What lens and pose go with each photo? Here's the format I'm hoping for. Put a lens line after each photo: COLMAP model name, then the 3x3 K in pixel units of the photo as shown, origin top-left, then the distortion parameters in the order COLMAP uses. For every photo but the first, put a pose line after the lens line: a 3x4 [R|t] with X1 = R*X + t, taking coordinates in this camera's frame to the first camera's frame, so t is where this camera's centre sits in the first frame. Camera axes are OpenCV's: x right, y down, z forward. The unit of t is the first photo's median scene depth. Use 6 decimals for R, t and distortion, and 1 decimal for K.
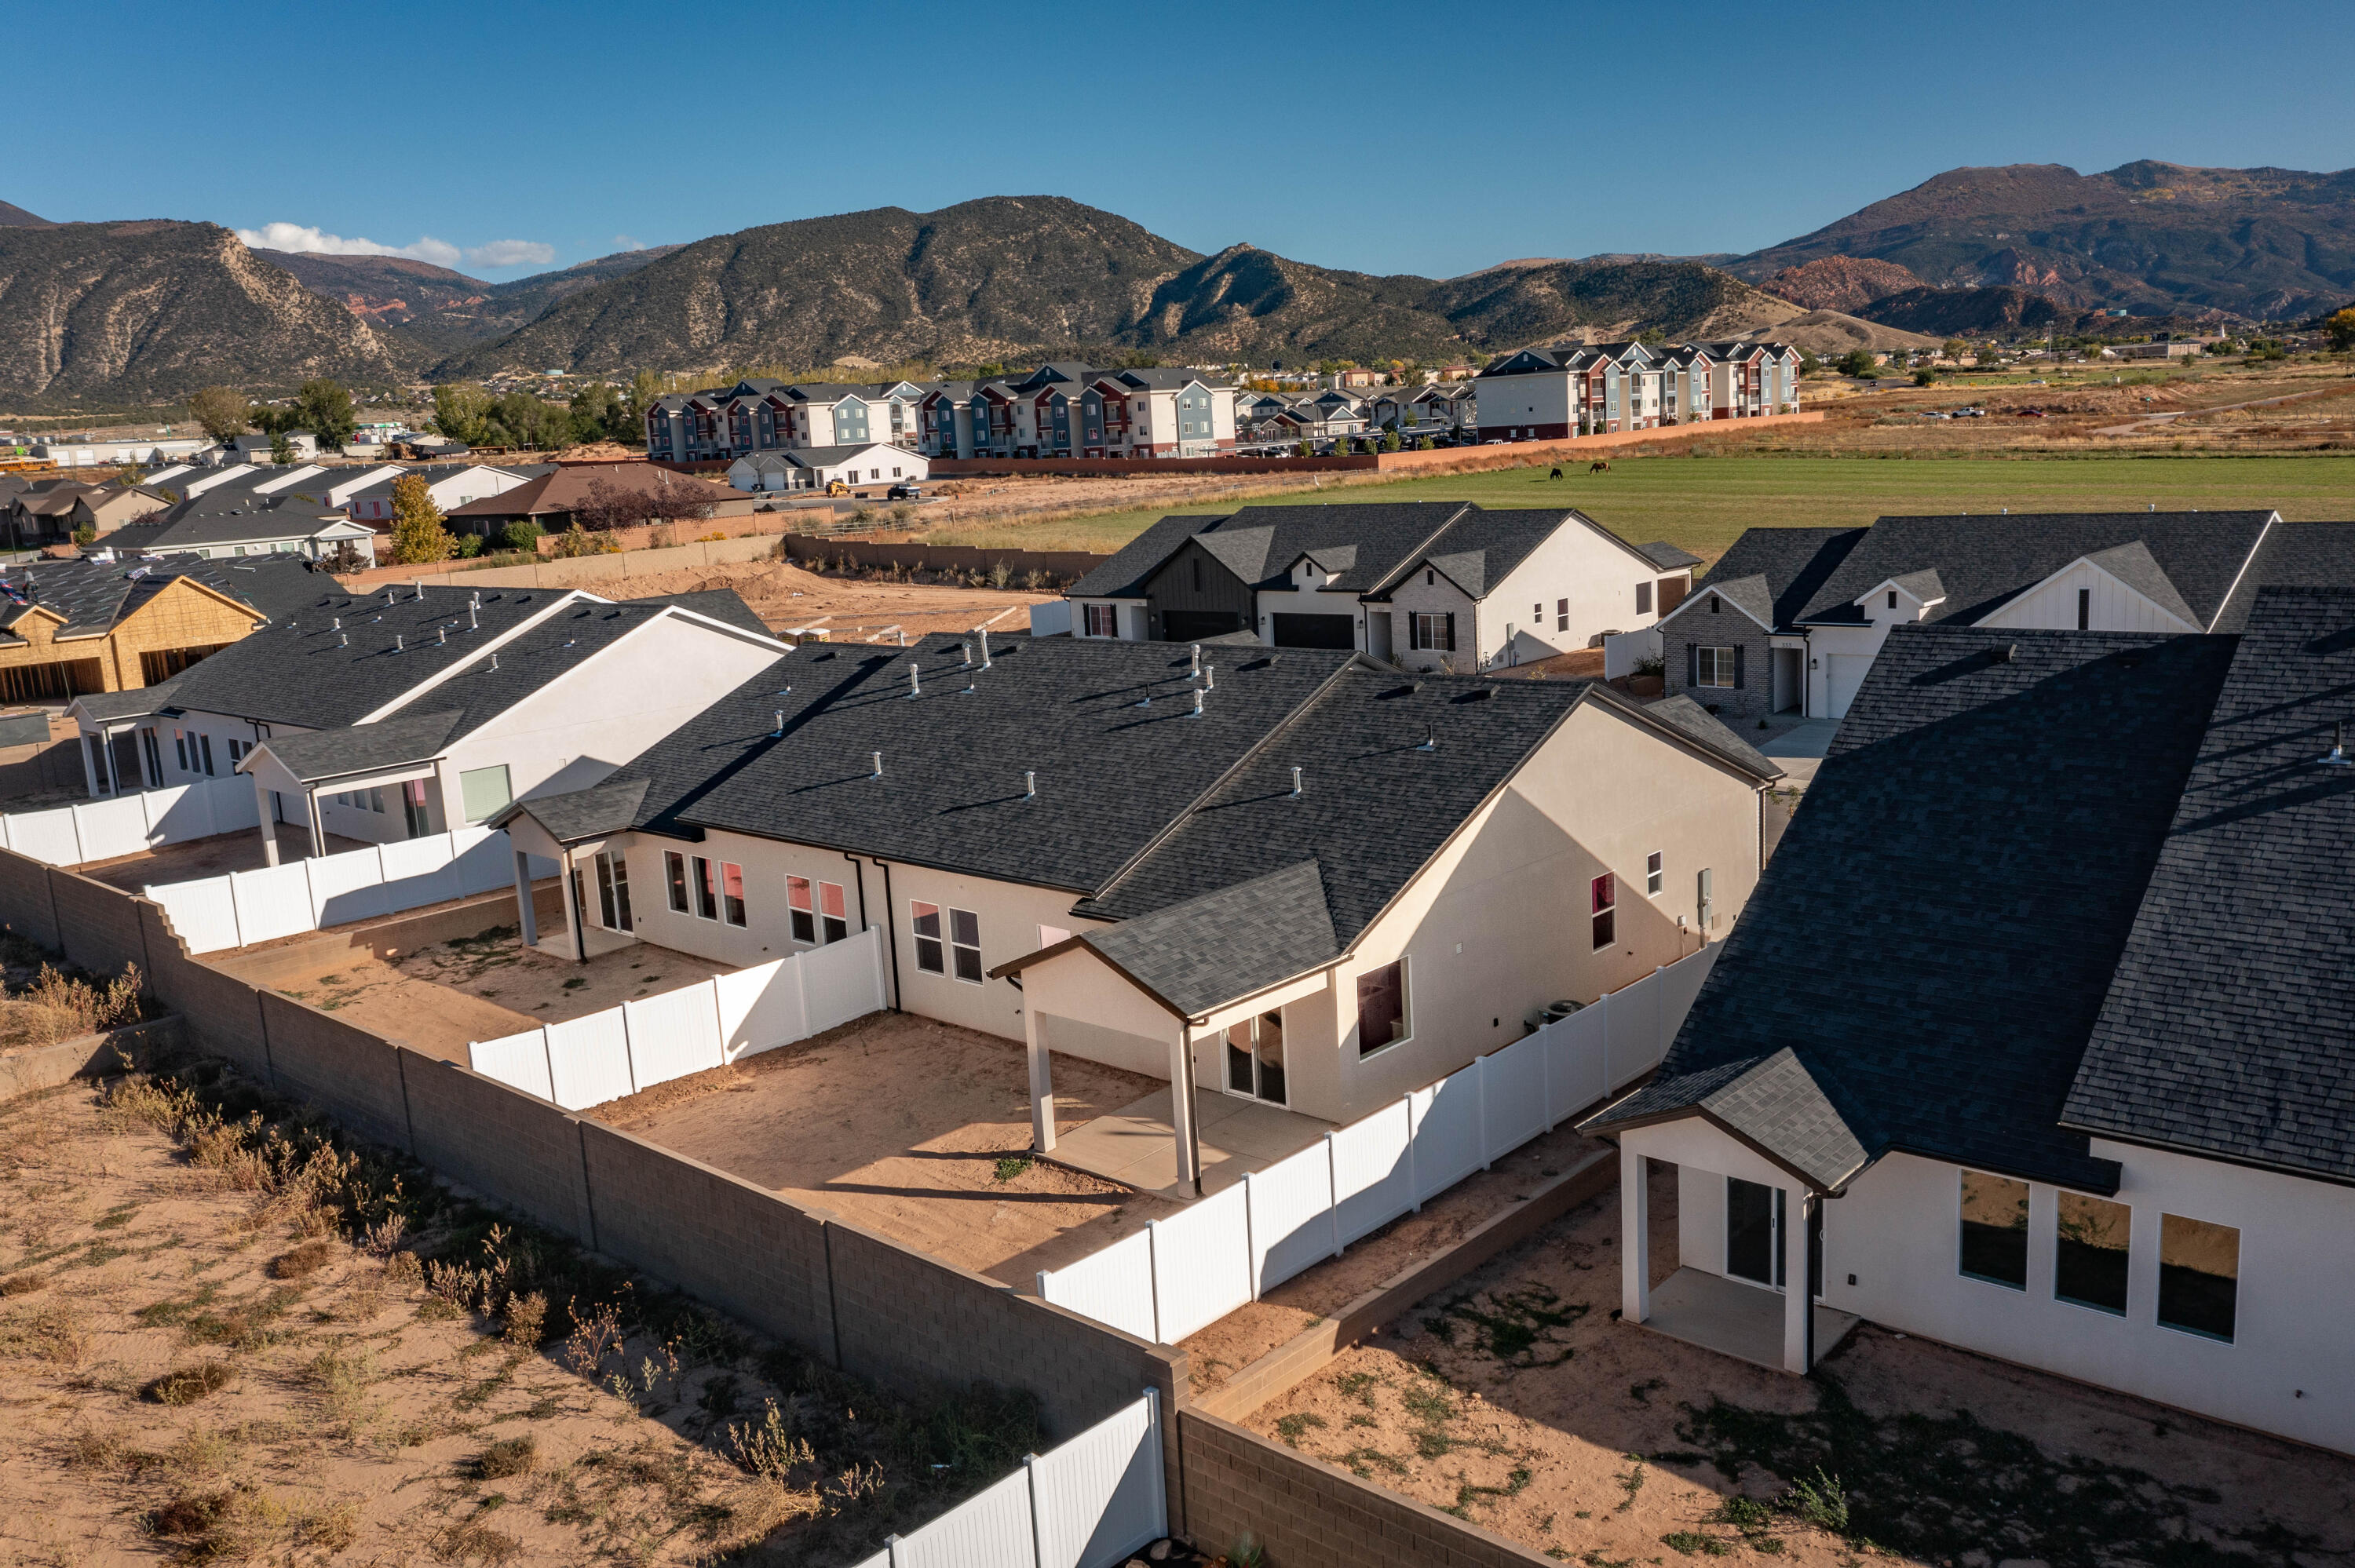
lens RADIAL K [[1850.2, 0, 1208.4], [0, 1850.2, 801.4], [0, 0, 1]] dist [-0.009460, 0.006307]
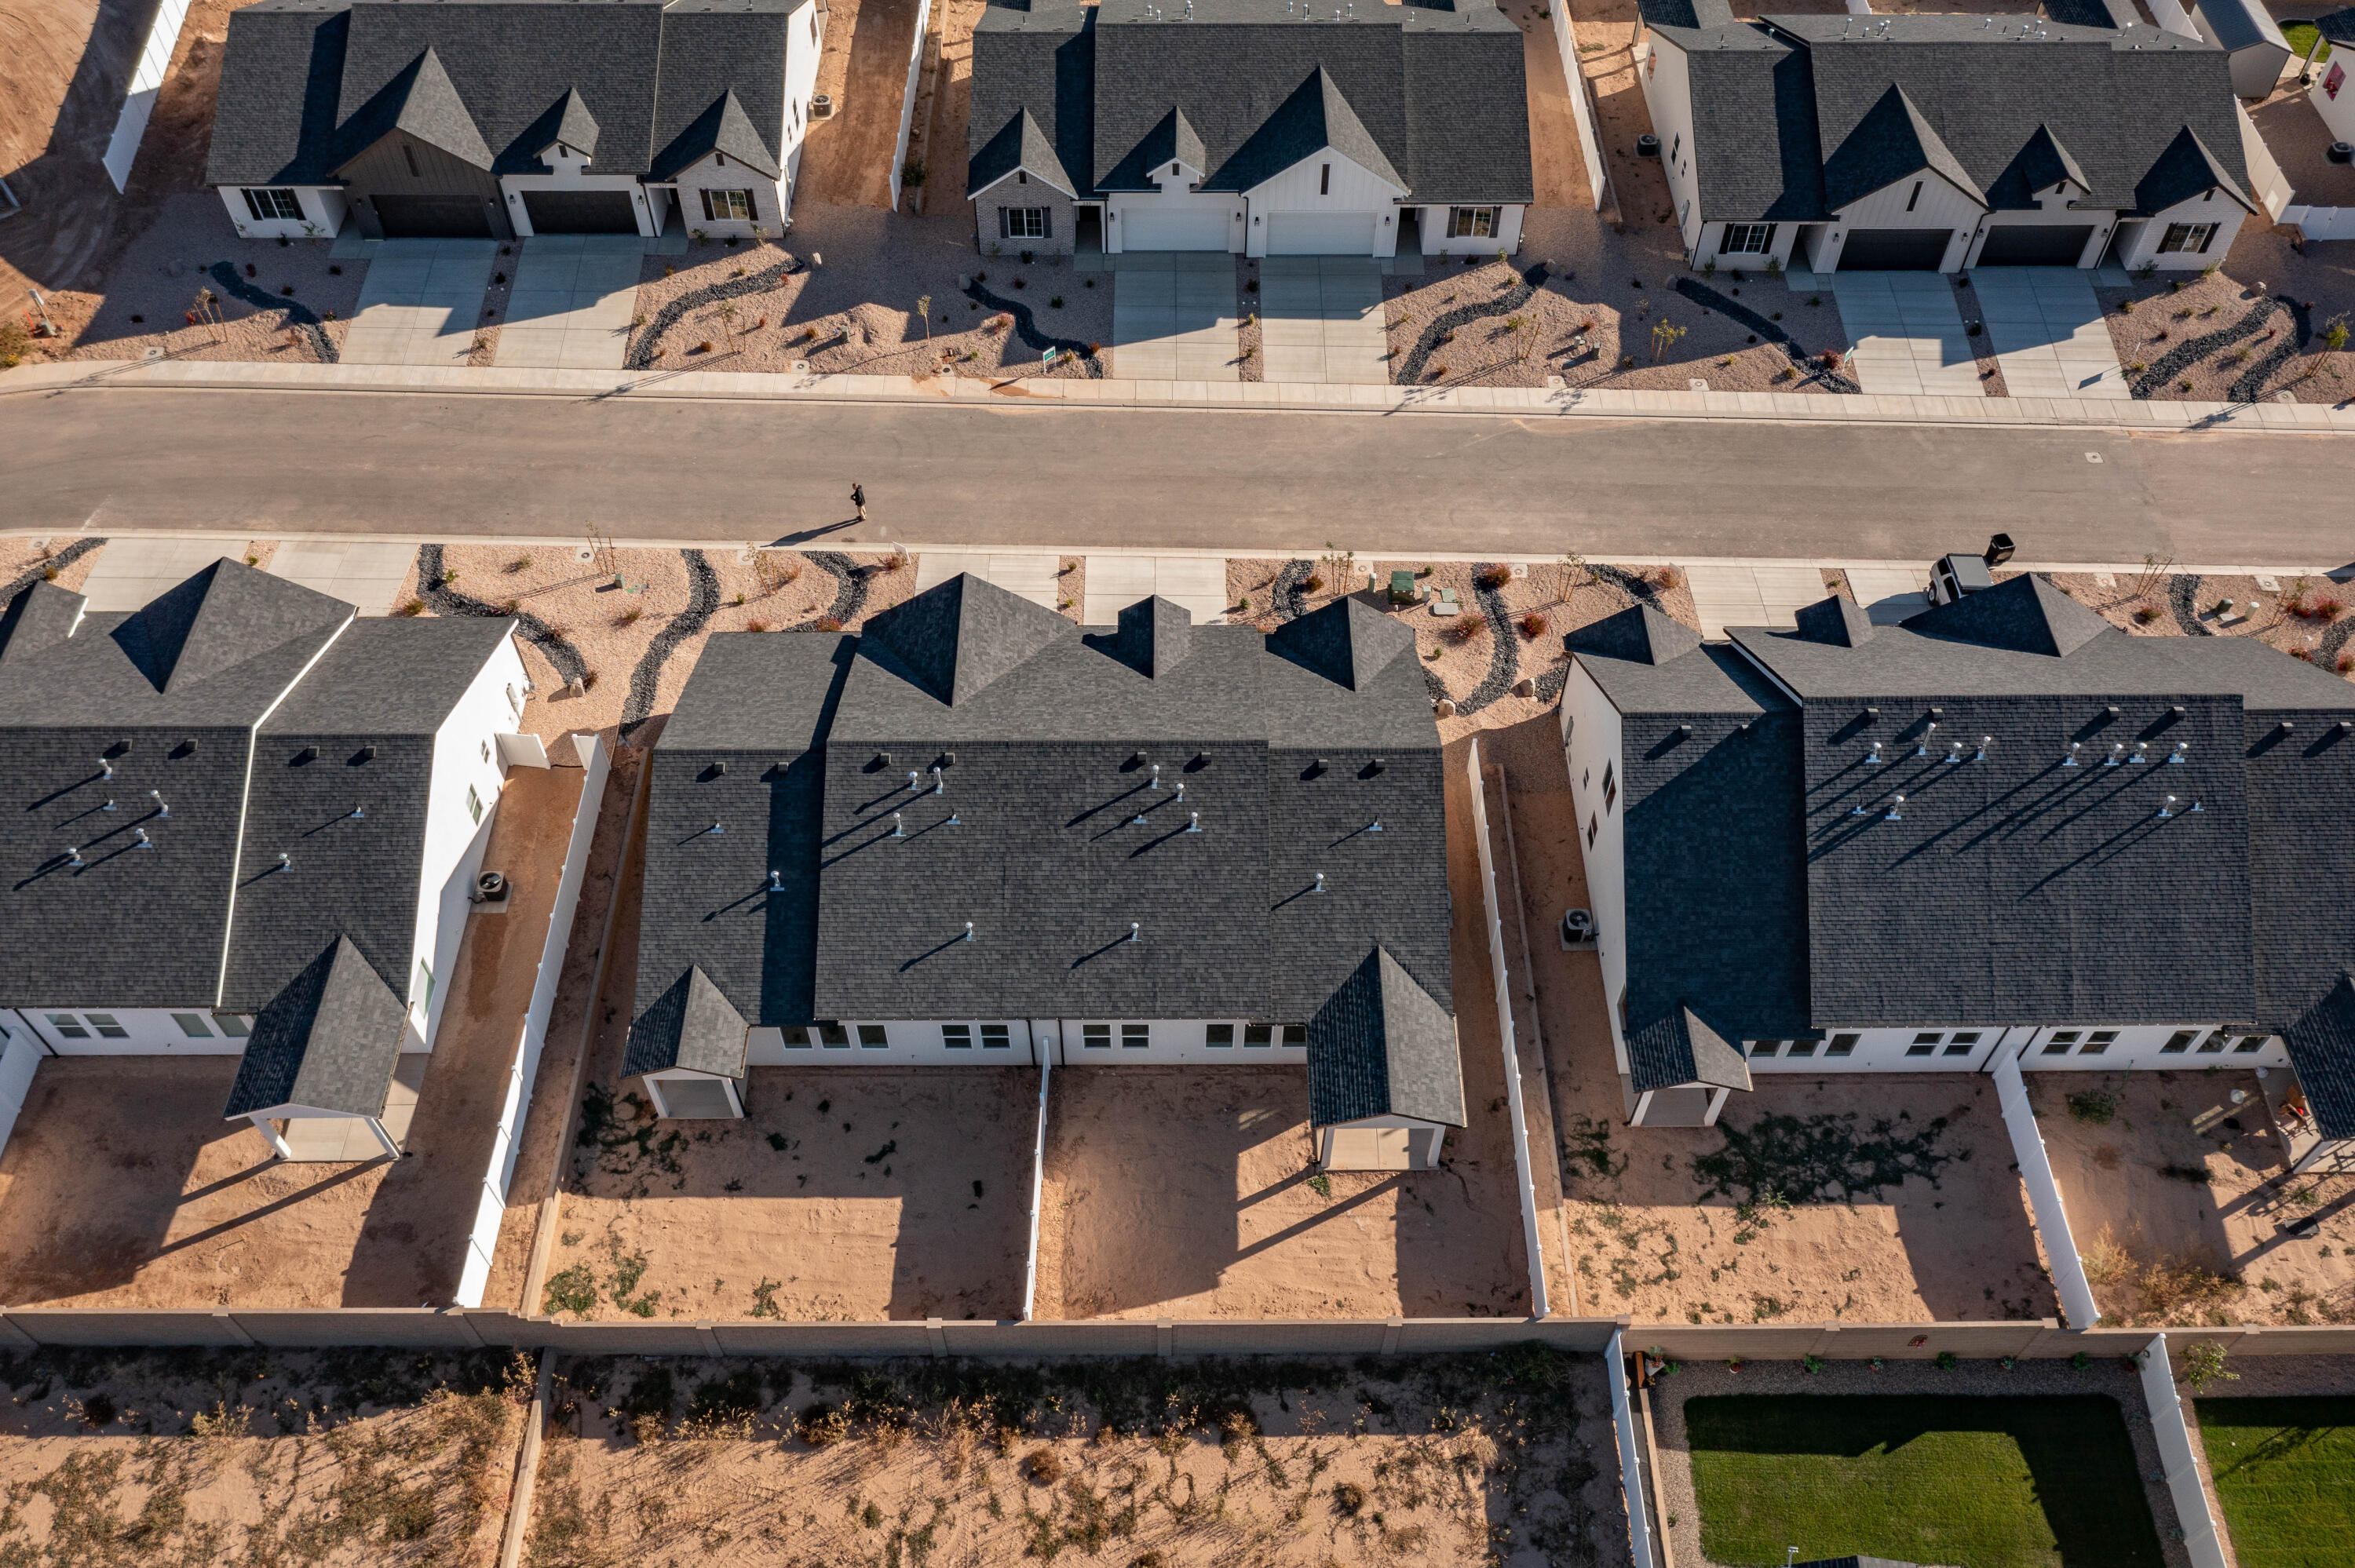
lens RADIAL K [[1850.2, 0, 1199.7], [0, 1850.2, 806.1], [0, 0, 1]] dist [-0.009460, 0.006307]
pose [[0.730455, -0.501978, 0.463091, -0.850881], [0.079041, 0.735643, 0.672742, -1.319553], [-0.678371, -0.454805, 0.577031, 0.179608]]
